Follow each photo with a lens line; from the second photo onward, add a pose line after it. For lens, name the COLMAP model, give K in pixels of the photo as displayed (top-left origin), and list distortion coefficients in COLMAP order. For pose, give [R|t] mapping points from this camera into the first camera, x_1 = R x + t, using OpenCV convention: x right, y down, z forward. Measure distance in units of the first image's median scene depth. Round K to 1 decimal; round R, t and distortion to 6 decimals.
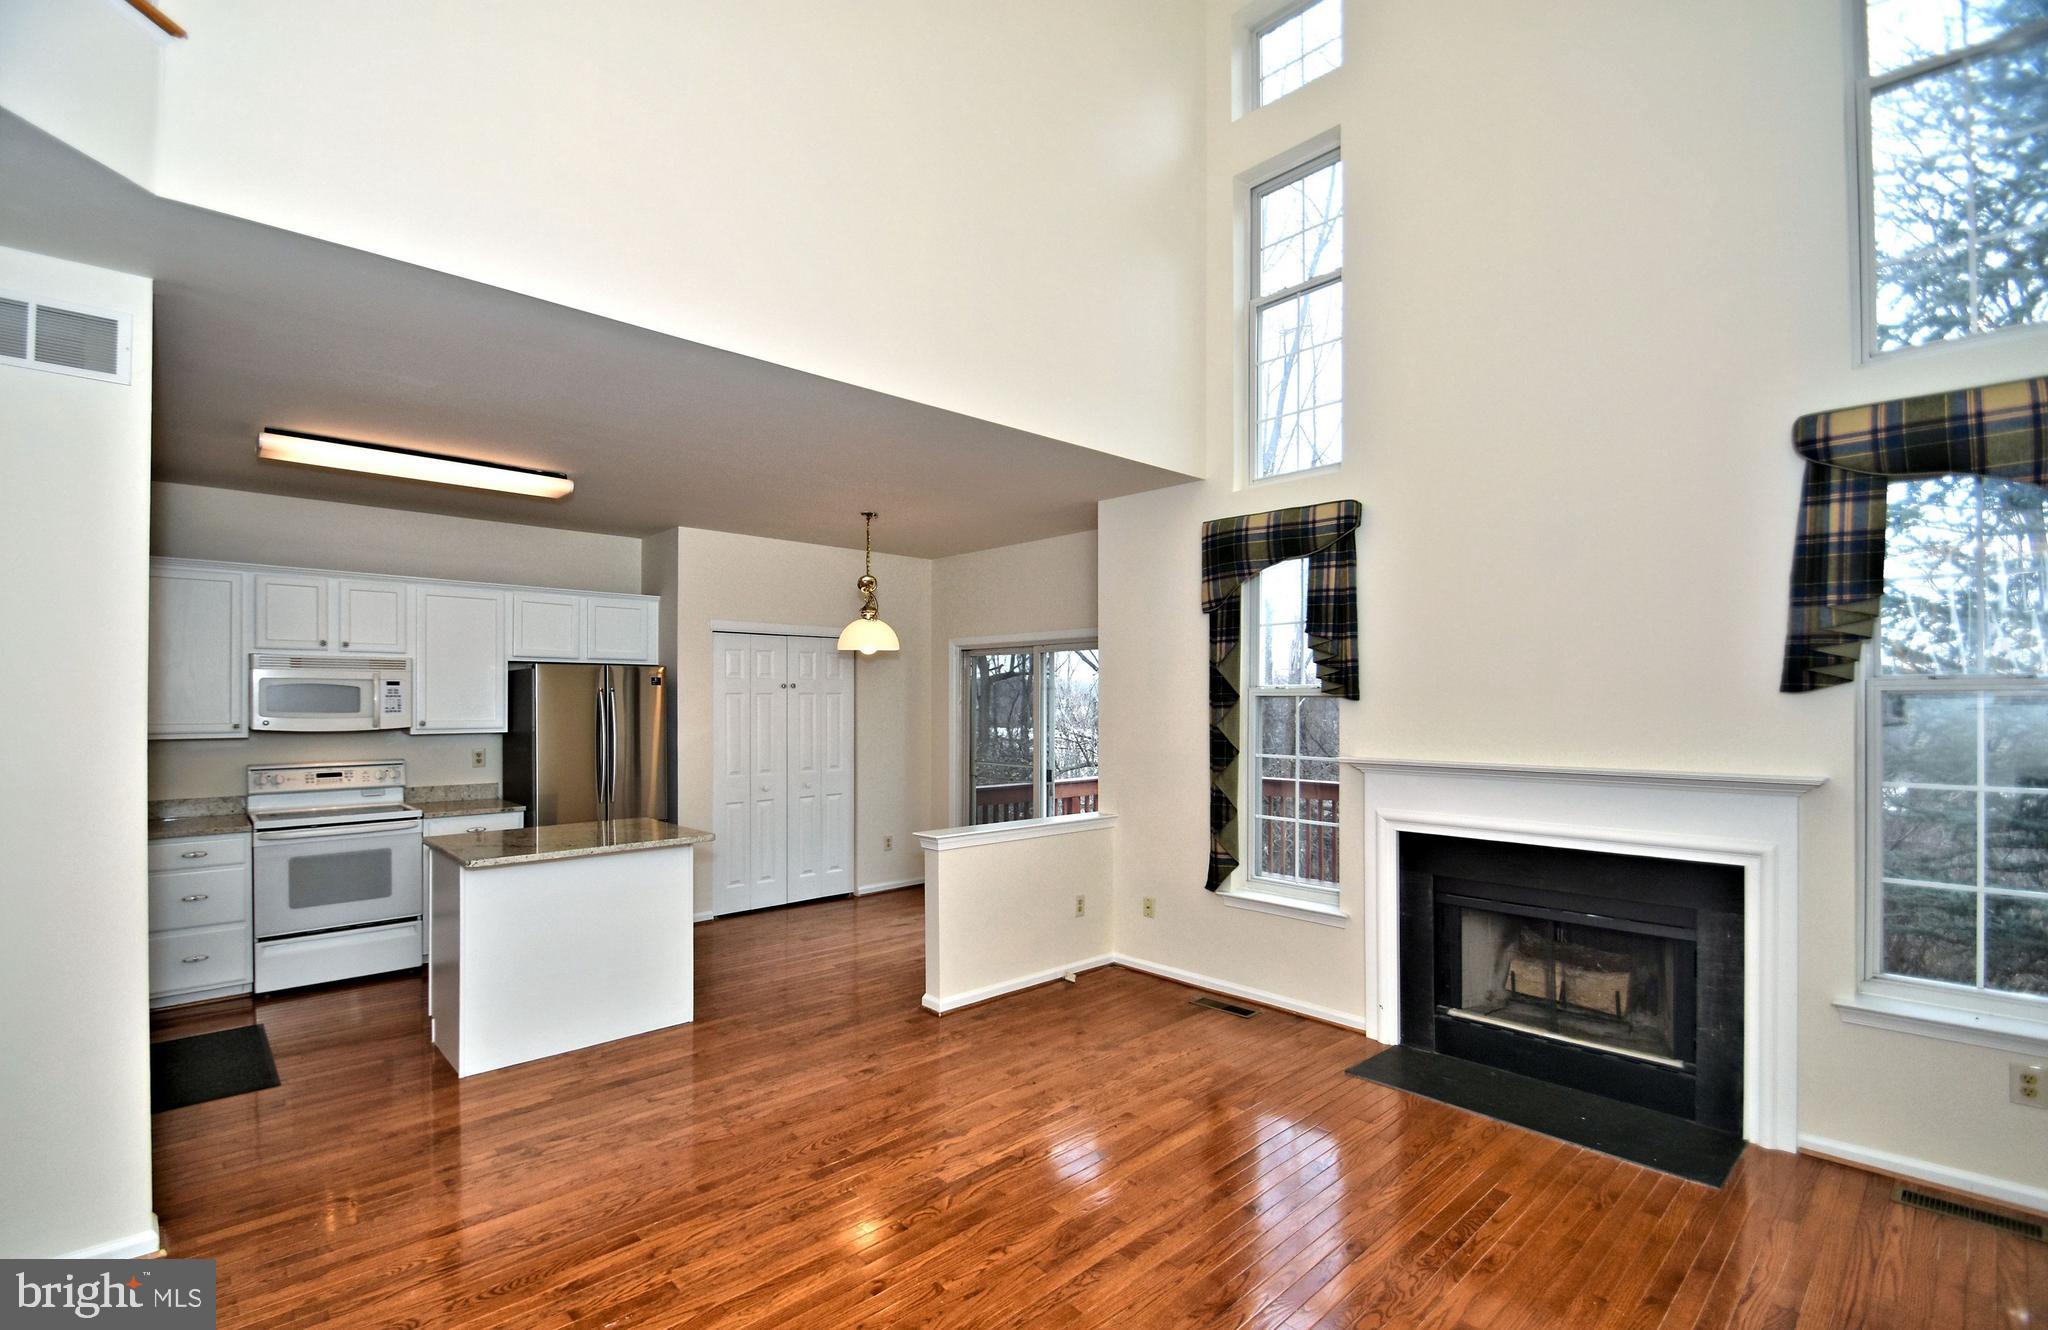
lens RADIAL K [[900.1, 0, 956.1], [0, 900.1, 694.4], [0, 0, 1]] dist [-0.001646, -0.011245]
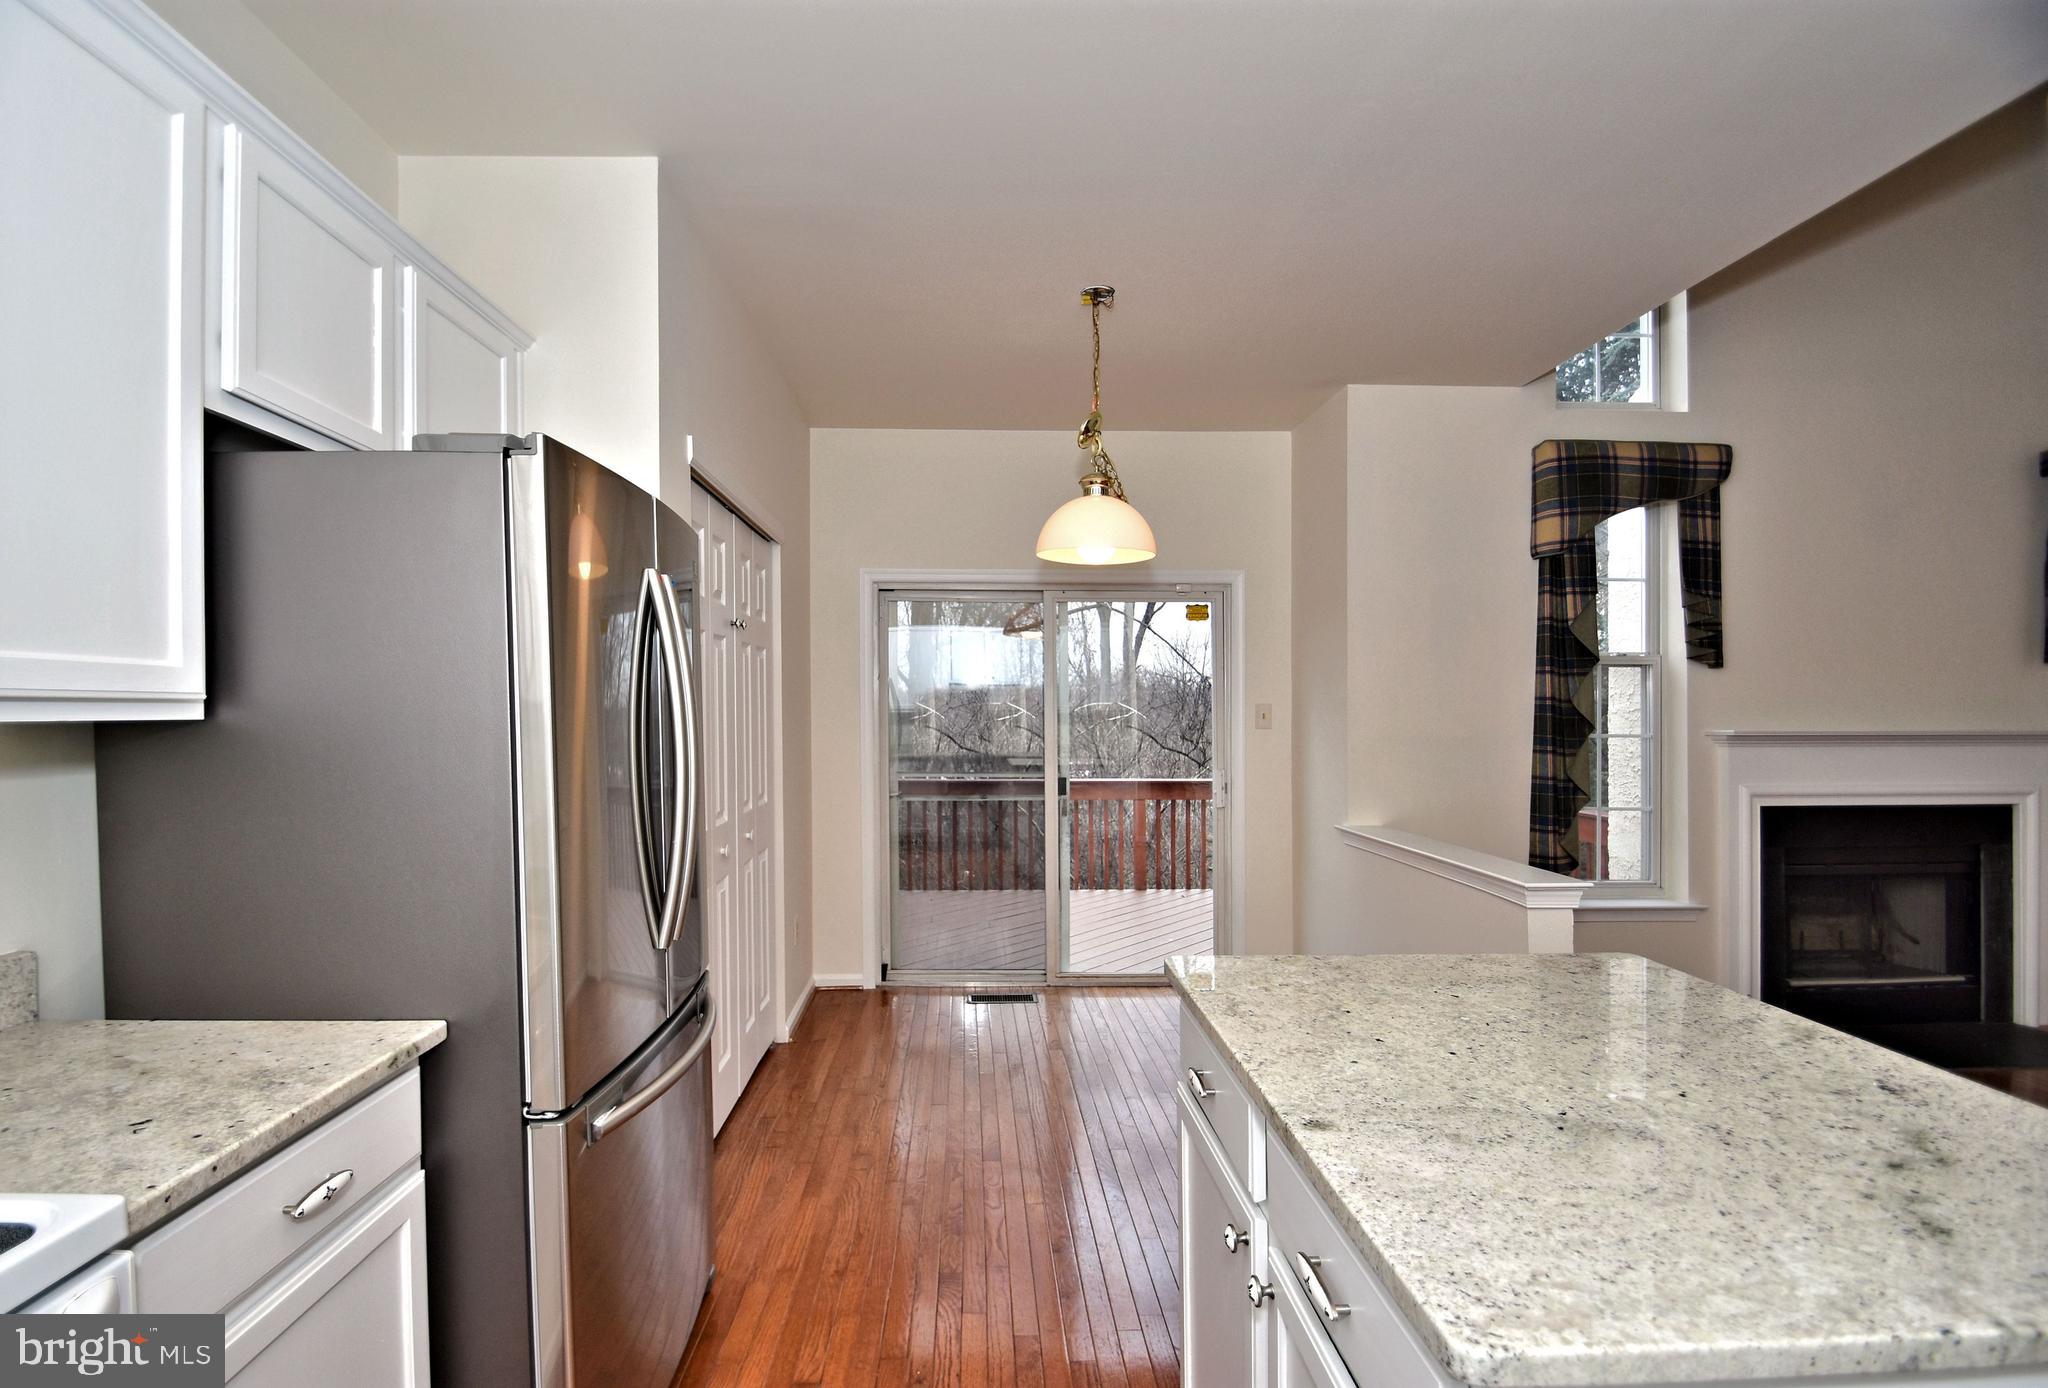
lens RADIAL K [[916.6, 0, 971.2], [0, 916.6, 706.5], [0, 0, 1]] dist [-0.000621, -0.015750]
pose [[0.648183, 0.006747, 0.761455, -0.726743], [-0.006356, 0.999974, -0.003450, 0.052650], [-0.761458, -0.002604, 0.648209, 0.957234]]
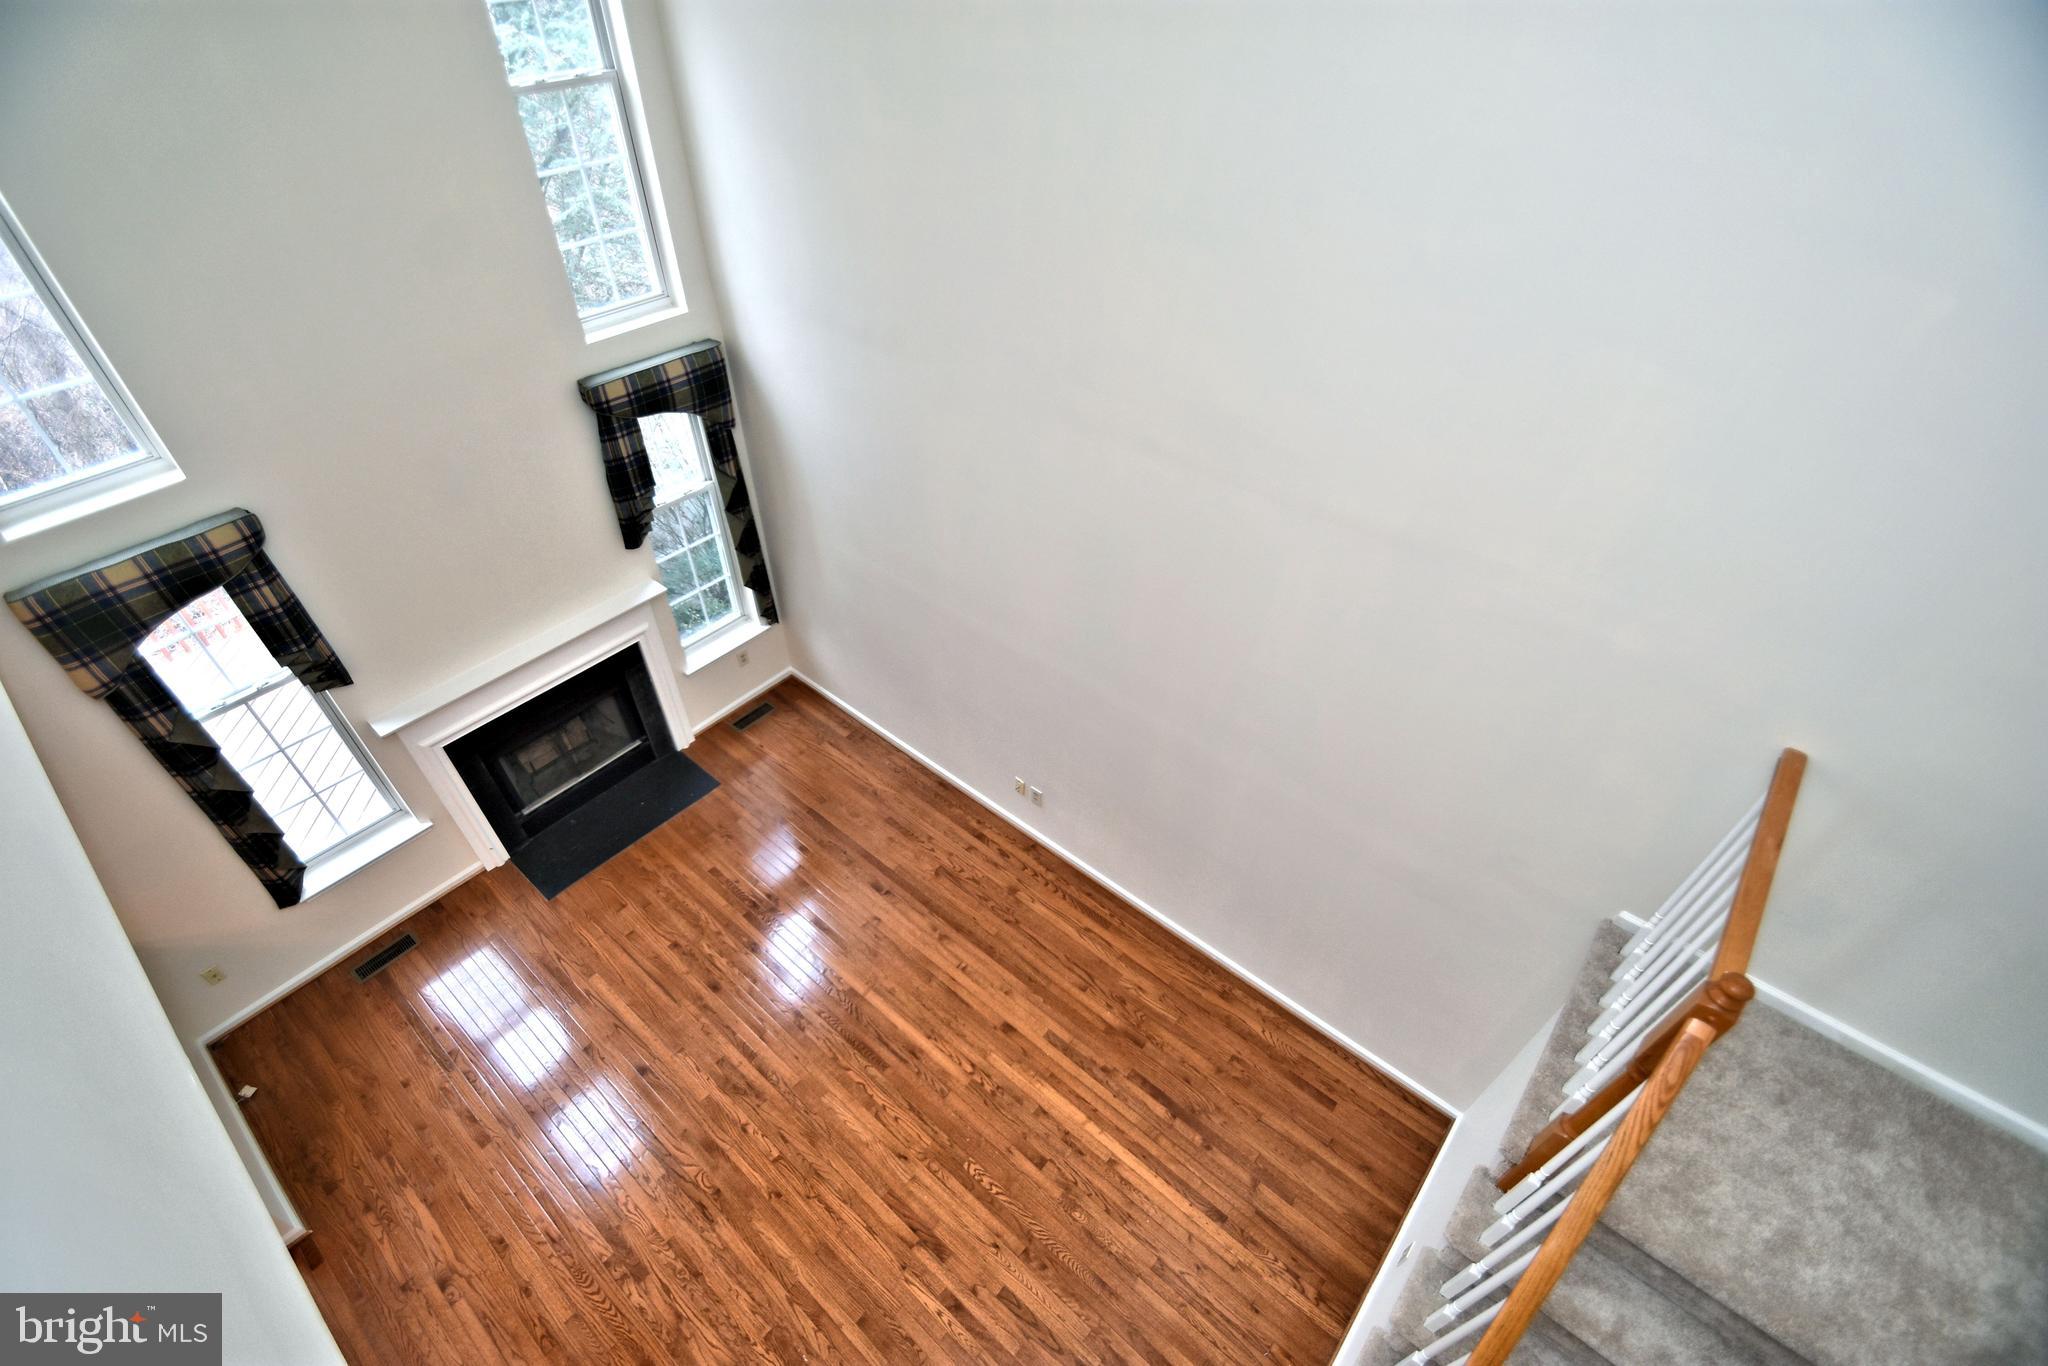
lens RADIAL K [[889.1, 0, 1017.4], [0, 889.1, 727.9], [0, 0, 1]] dist [0.001026, -0.012868]
pose [[-0.158545, -0.691690, 0.704576, -0.415871], [-0.029411, 0.716594, 0.696870, -0.667930], [-0.986914, 0.089763, -0.133956, 0.380127]]
